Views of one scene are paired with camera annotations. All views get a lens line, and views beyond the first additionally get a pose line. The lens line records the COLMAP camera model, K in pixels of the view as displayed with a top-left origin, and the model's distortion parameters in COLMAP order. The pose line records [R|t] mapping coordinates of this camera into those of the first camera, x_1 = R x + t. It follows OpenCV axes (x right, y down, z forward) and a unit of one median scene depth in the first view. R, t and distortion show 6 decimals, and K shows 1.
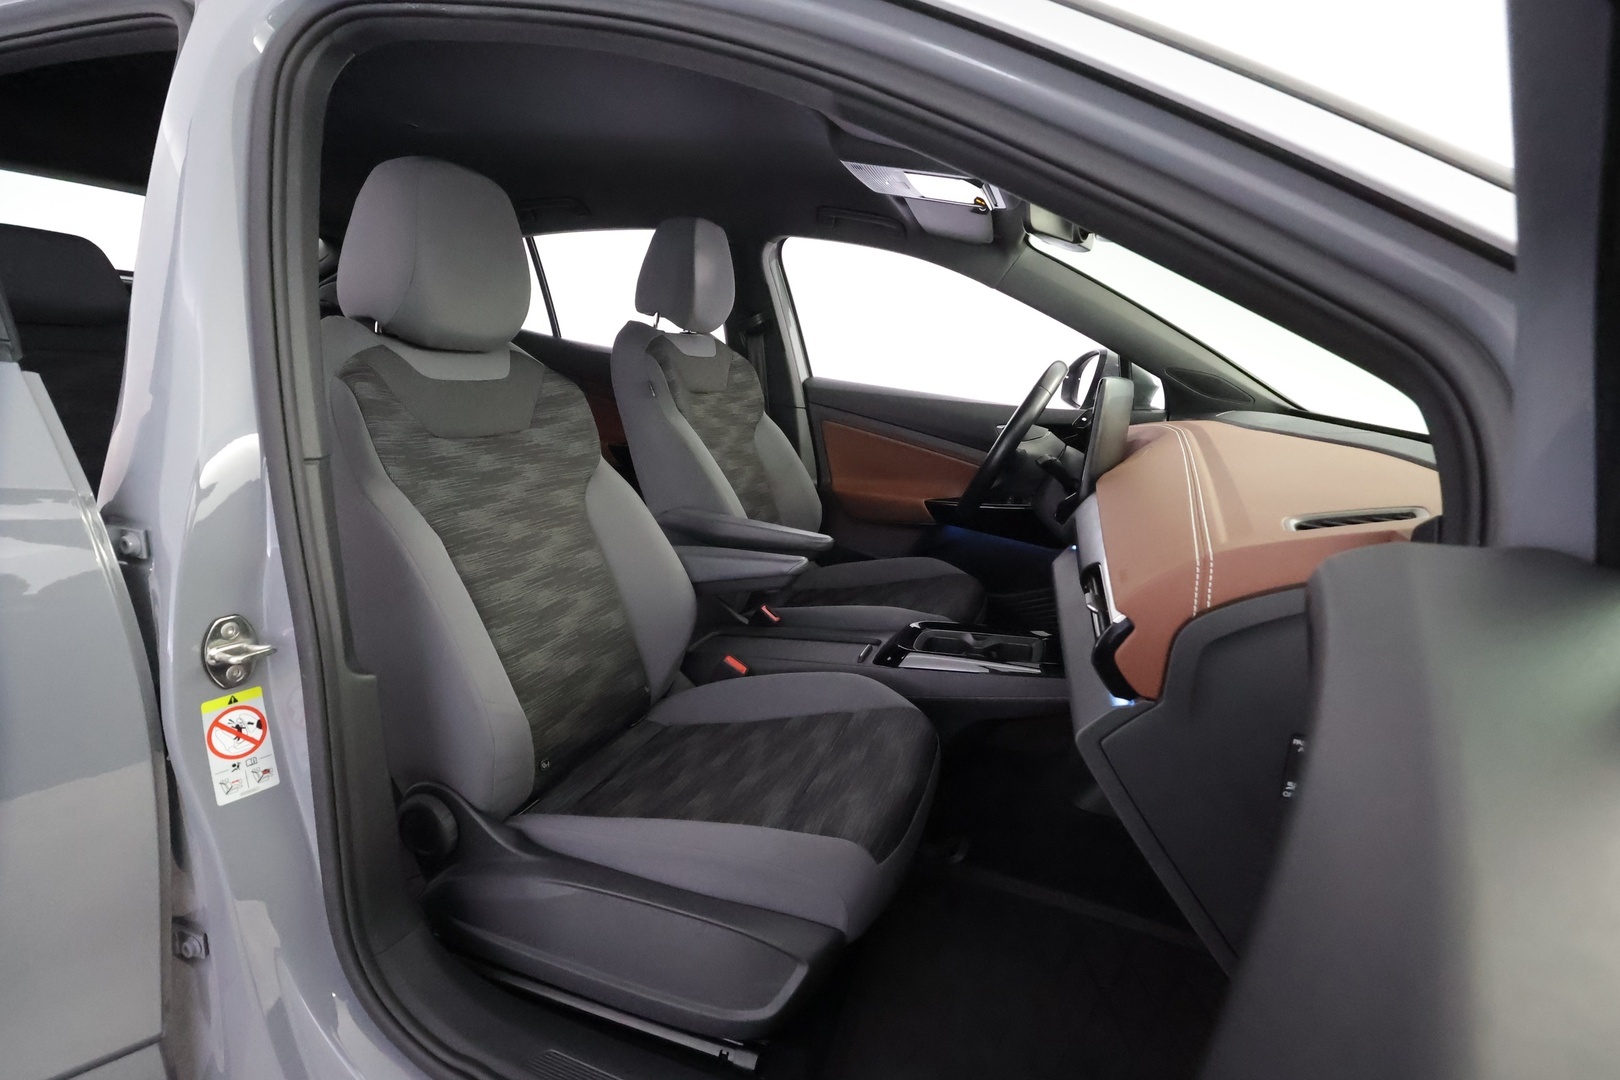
lens RADIAL K [[740.7, 0, 810.0], [0, 740.7, 540.0], [0, 0, 1]] dist [-0.000175, -0.000130]
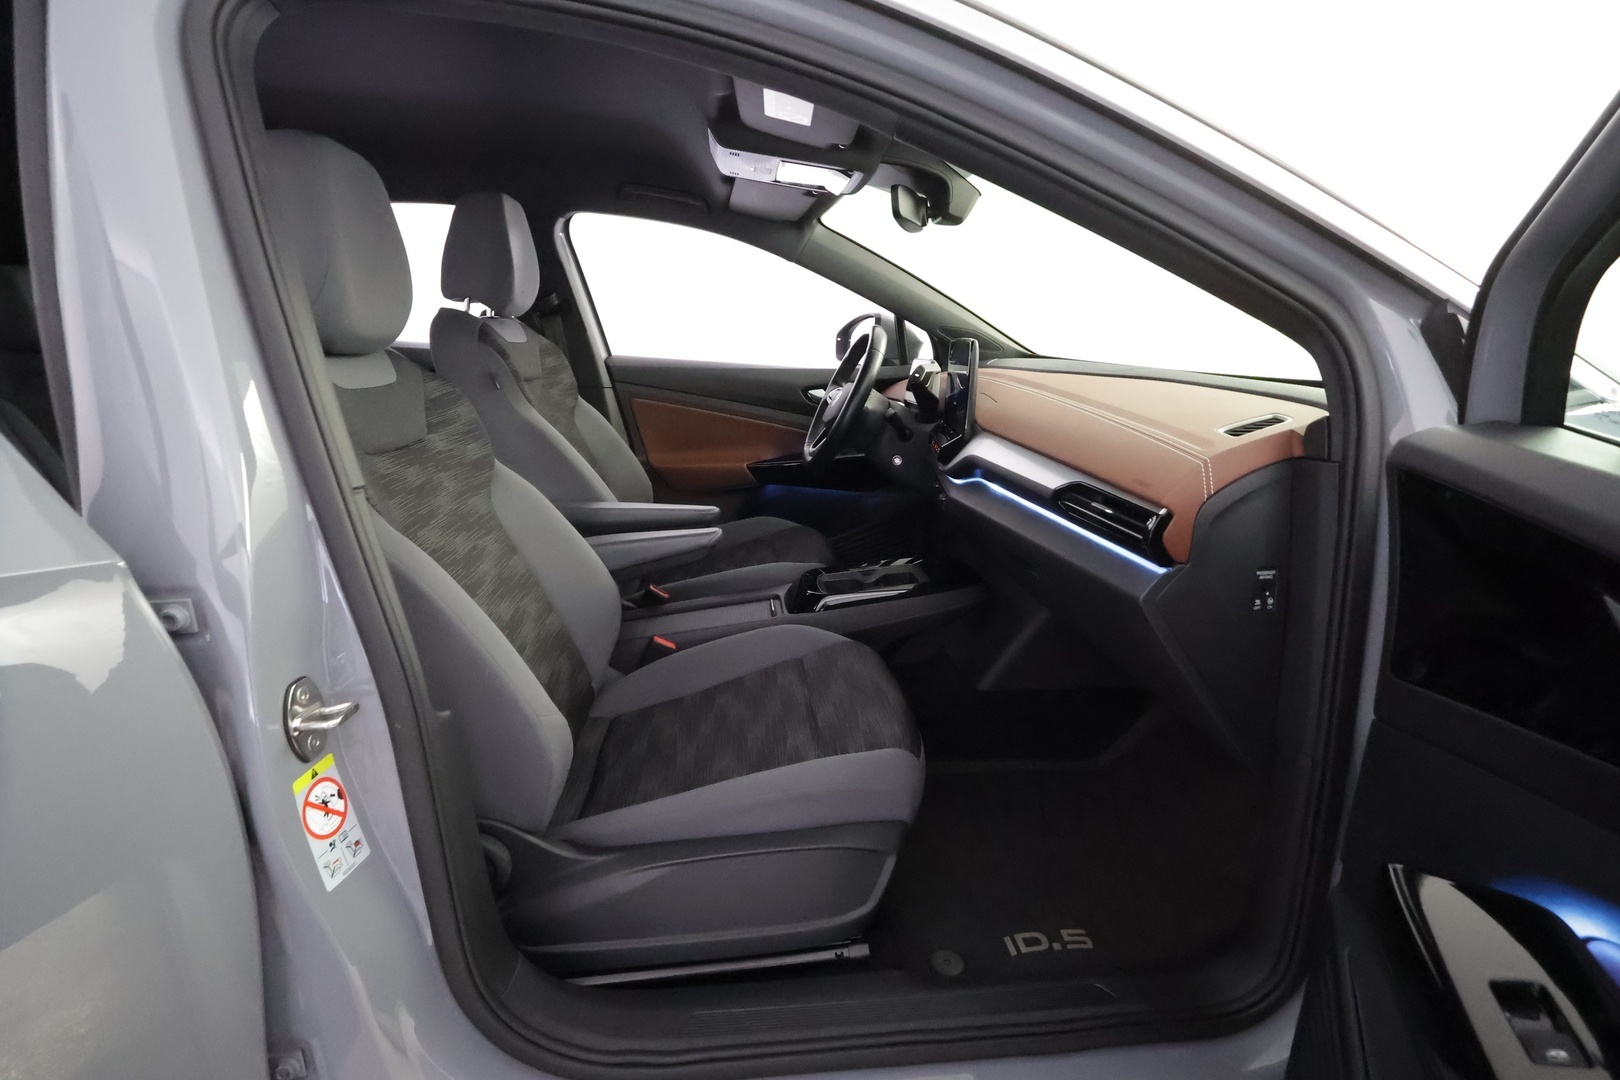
lens RADIAL K [[734.0, 0, 810.0], [0, 734.0, 540.0], [0, 0, 1]] dist [0.013399, 0.000229]
pose [[0.909835, -0.168035, 0.379427, -0.311615], [0.150993, 0.985726, 0.074473, -0.019229], [-0.386525, -0.010468, 0.922219, -0.017514]]
